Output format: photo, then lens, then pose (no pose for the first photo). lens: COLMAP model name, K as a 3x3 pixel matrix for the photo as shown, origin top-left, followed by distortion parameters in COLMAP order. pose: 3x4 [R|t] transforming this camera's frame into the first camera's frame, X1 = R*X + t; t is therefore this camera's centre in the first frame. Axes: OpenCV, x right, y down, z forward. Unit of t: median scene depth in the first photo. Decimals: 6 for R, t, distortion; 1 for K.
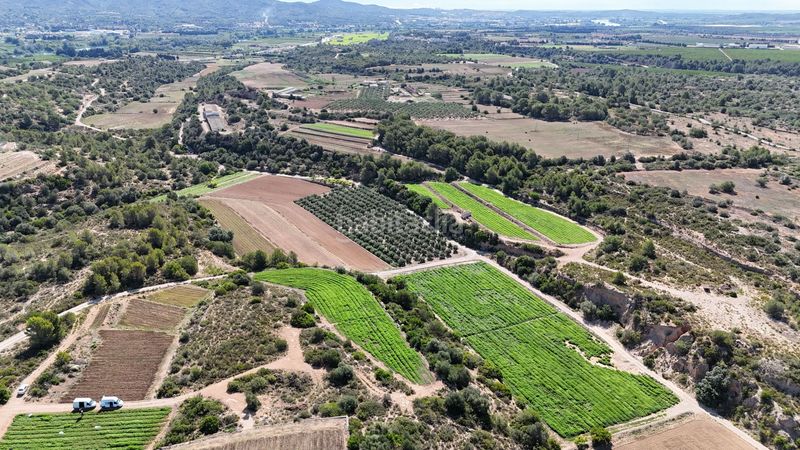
lens RADIAL K [[573.9, 0, 400.0], [0, 573.9, 225.0], [0, 0, 1]] dist [0.080121, -0.078545]
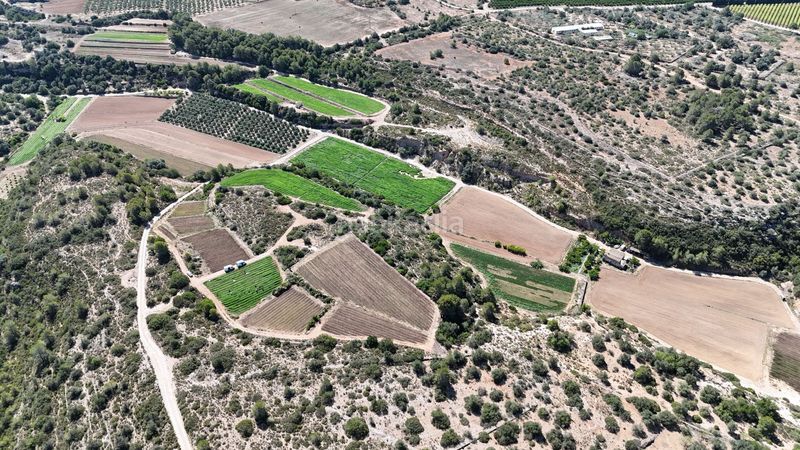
lens RADIAL K [[573.9, 0, 400.0], [0, 573.9, 225.0], [0, 0, 1]] dist [0.080121, -0.078545]
pose [[0.849774, -0.314133, 0.423327, -0.340276], [0.172420, 0.924511, 0.339928, -0.168019], [-0.498153, -0.215872, 0.839788, -0.386861]]
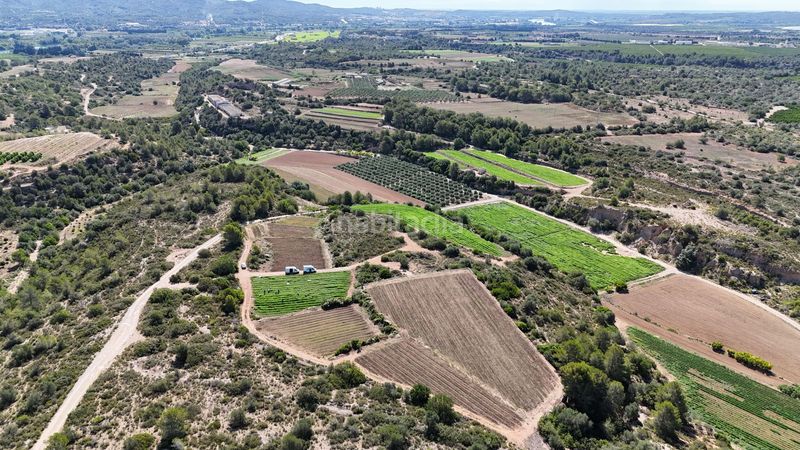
lens RADIAL K [[579.4, 0, 403.0], [0, 579.4, 220.9], [0, 0, 1]] dist [0.081651, -0.086429]
pose [[0.994351, -0.034915, 0.100239, -0.162724], [0.035727, 0.999342, -0.006319, 0.080587], [-0.099953, 0.009864, 0.994943, -0.206731]]
